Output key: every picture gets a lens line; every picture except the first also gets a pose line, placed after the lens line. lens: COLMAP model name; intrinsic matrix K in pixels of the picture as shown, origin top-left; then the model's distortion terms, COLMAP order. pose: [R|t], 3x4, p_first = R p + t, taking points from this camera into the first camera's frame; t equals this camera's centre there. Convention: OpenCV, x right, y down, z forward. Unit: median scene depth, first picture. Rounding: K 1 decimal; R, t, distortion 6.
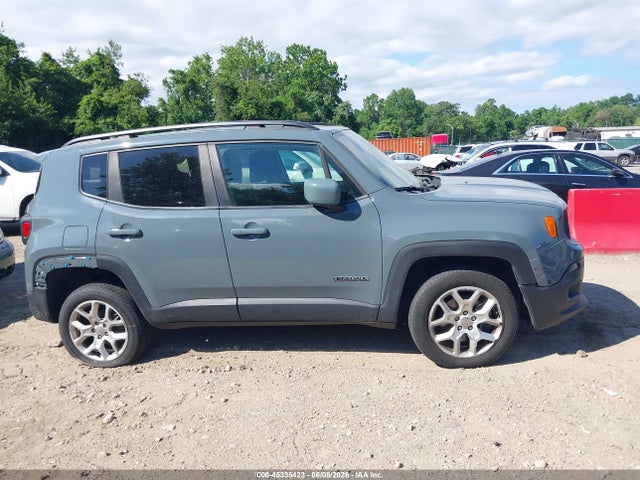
lens RADIAL K [[530.6, 0, 325.2], [0, 530.6, 240.6], [0, 0, 1]] dist [0.018845, -0.017780]
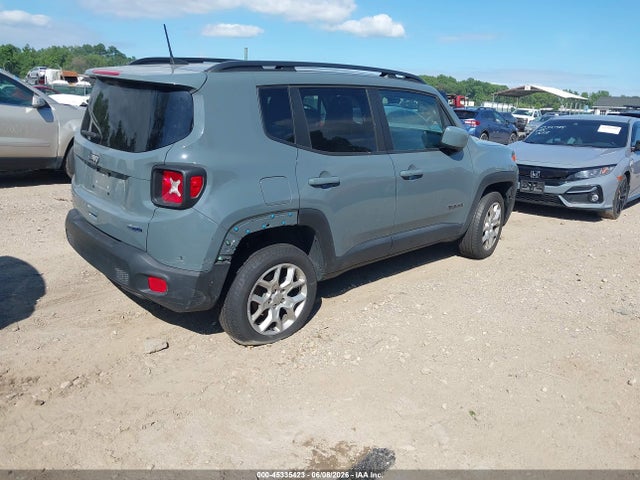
lens RADIAL K [[530.6, 0, 325.2], [0, 530.6, 240.6], [0, 0, 1]] dist [0.018845, -0.017780]
pose [[0.568890, -0.146031, 0.809345, -1.048878], [0.067361, 0.989076, 0.131112, -0.031205], [-0.819650, -0.020070, 0.572512, 0.441736]]
